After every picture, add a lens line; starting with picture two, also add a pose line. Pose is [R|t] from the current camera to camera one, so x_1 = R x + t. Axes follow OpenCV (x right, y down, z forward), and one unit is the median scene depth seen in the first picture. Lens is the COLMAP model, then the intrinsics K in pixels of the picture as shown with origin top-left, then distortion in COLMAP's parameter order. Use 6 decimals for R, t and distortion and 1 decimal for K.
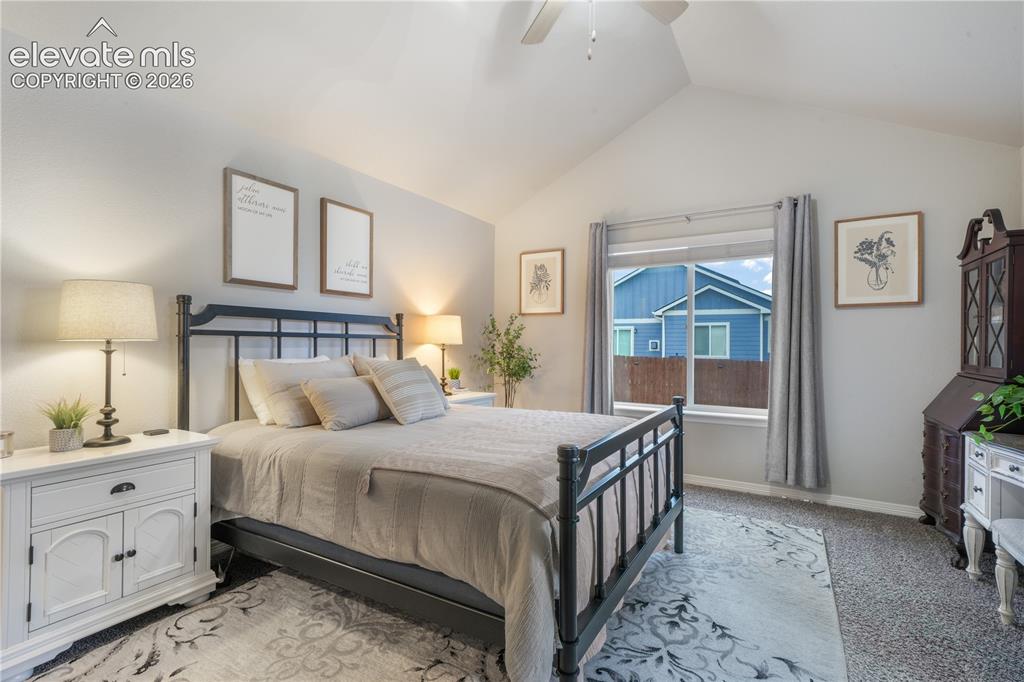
lens RADIAL K [[461.2, 0, 477.7], [0, 461.2, 337.5], [0, 0, 1]] dist [0.011473, -0.000173]
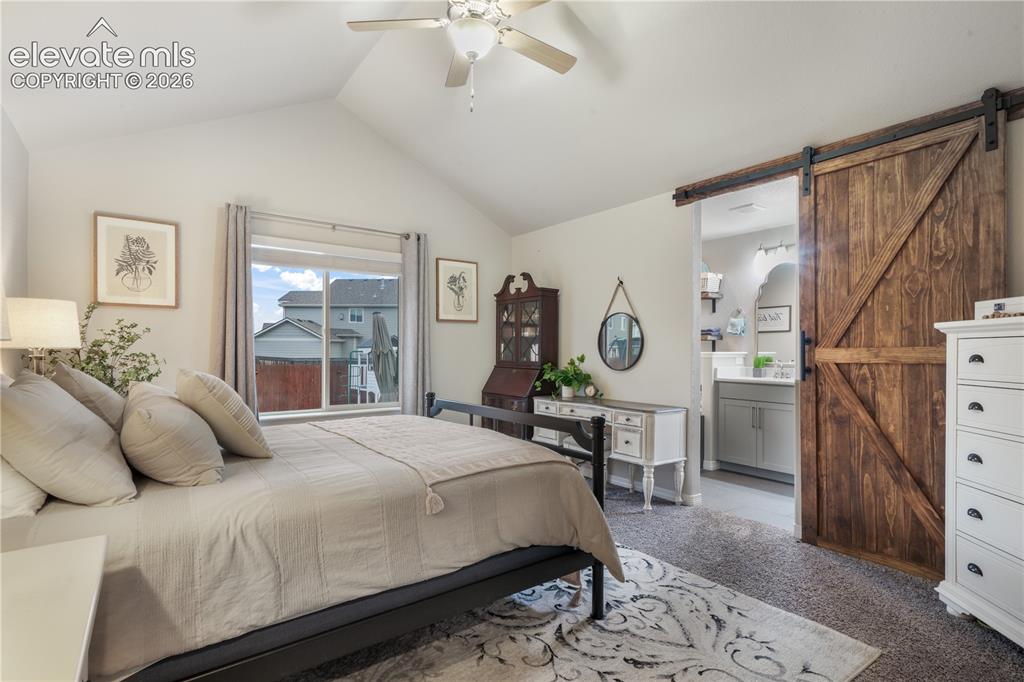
lens RADIAL K [[496.4, 0, 515.1], [0, 496.4, 344.5], [0, 0, 1]] dist [0.006300, 0.000345]
pose [[0.397631, 0.005825, 0.917527, -0.489846], [-0.014997, 0.999888, 0.000152, 0.000485], [-0.917423, -0.013820, 0.397674, 0.209963]]
